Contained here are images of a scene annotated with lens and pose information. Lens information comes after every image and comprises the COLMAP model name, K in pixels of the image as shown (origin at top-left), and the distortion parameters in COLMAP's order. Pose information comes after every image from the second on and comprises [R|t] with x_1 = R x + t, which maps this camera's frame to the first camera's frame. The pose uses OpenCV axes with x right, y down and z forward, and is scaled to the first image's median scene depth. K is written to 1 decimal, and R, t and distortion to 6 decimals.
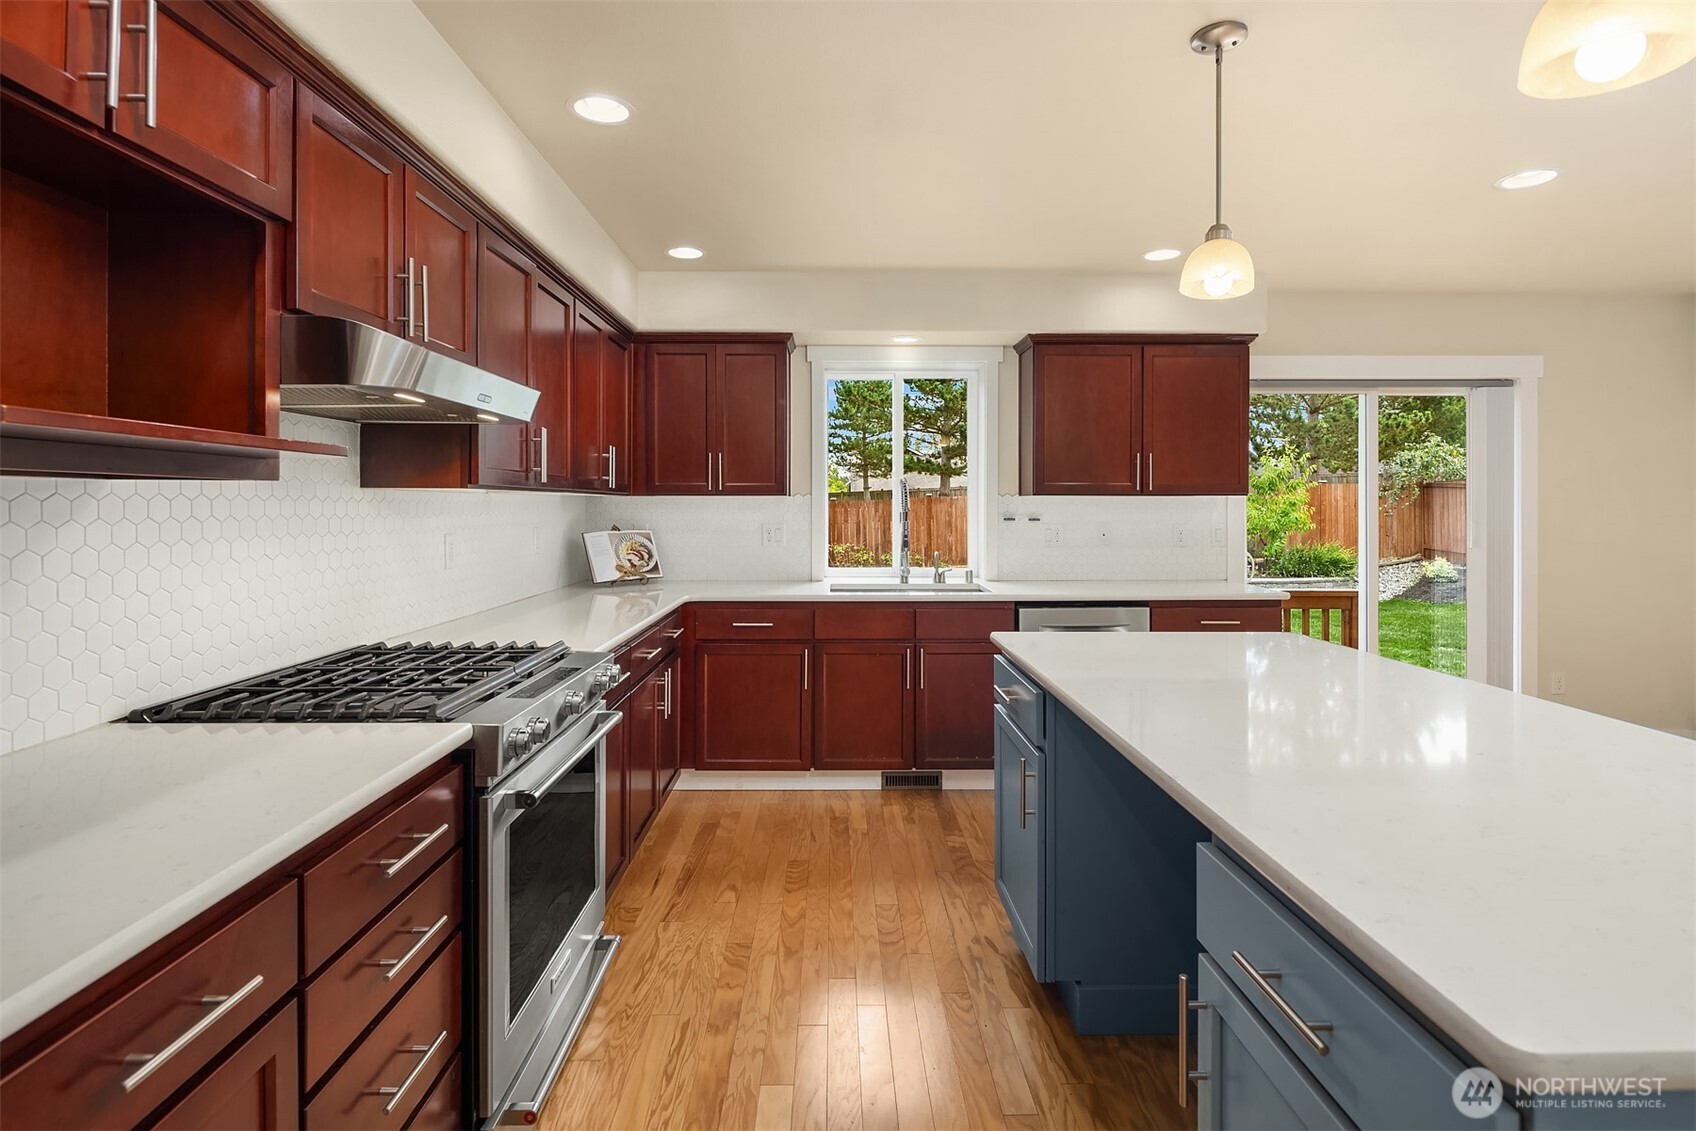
lens RADIAL K [[817.8, 0, 845.3], [0, 817.8, 501.8], [0, 0, 1]] dist [0.011715, -0.005922]
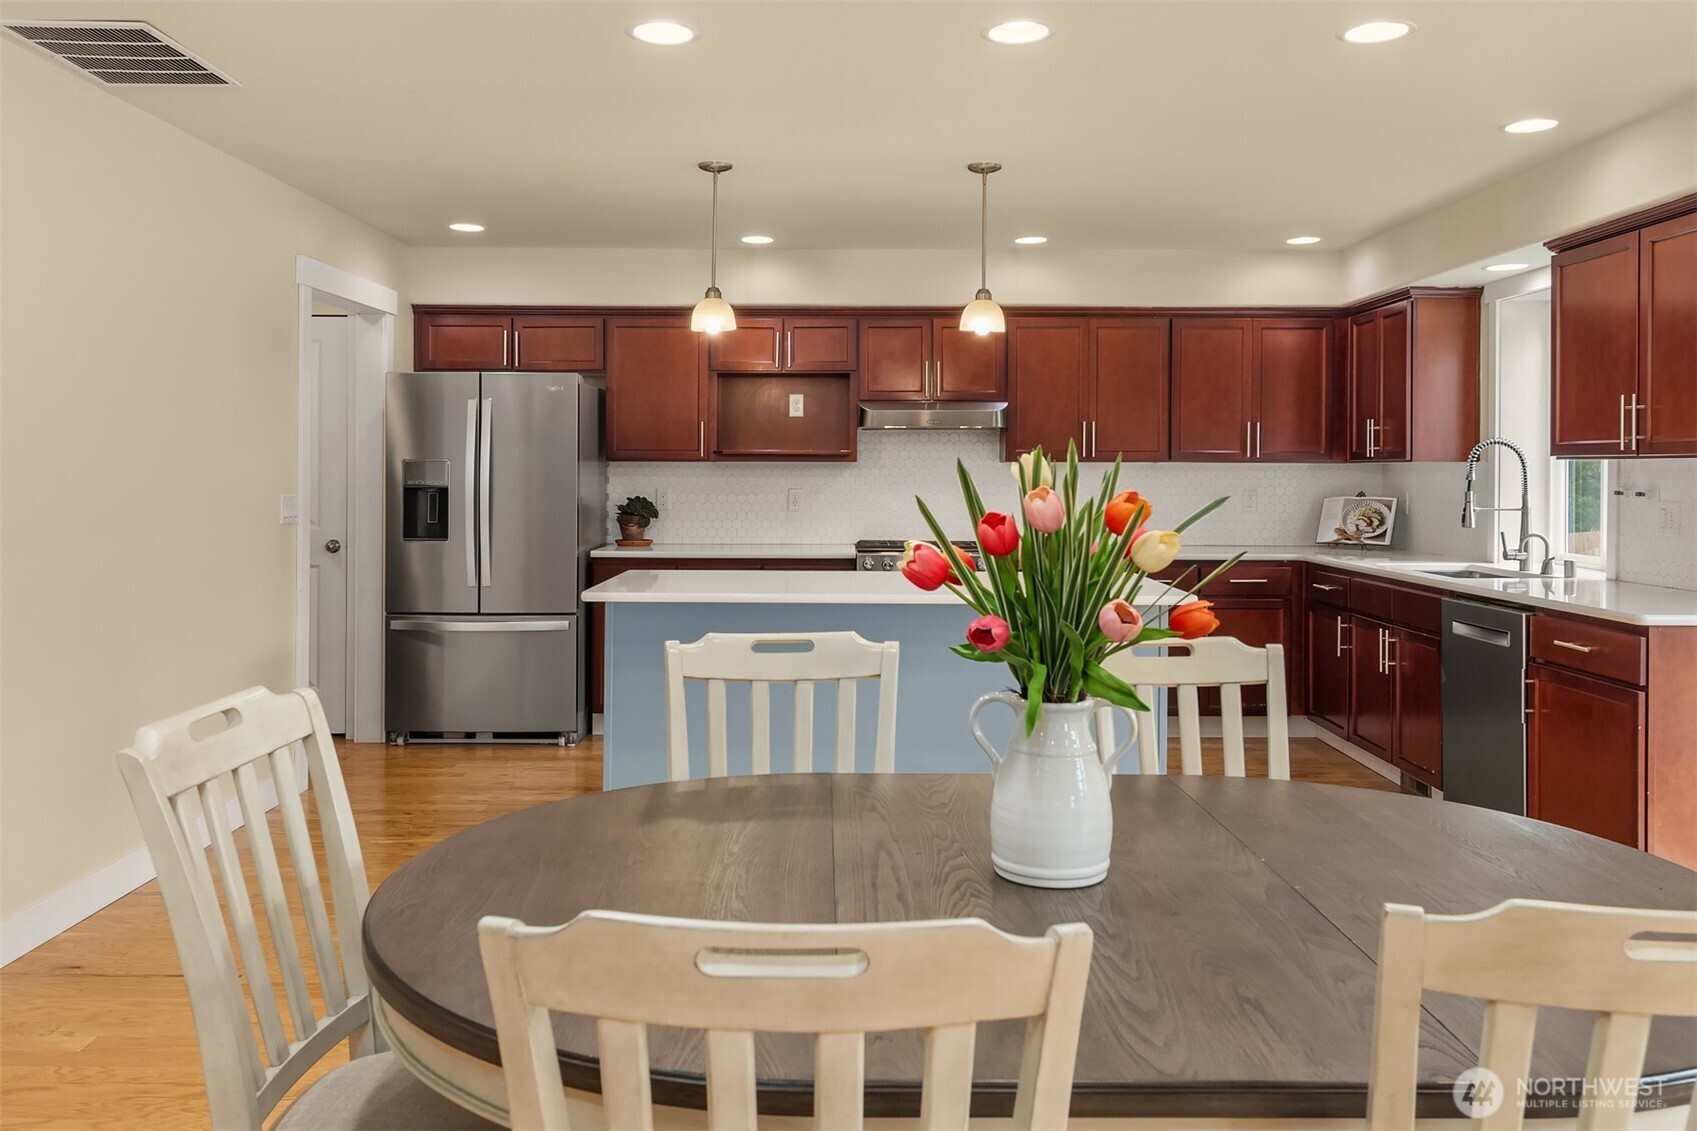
lens RADIAL K [[1273.4, 0, 845.6], [0, 1273.4, 490.9], [0, 0, 1]] dist [-0.023040, 0.001525]
pose [[-0.007858, 0.013730, -0.999875, 1.336477], [0.000404, 0.999906, 0.013727, 0.005242], [0.999969, -0.000296, -0.007862, 0.362363]]
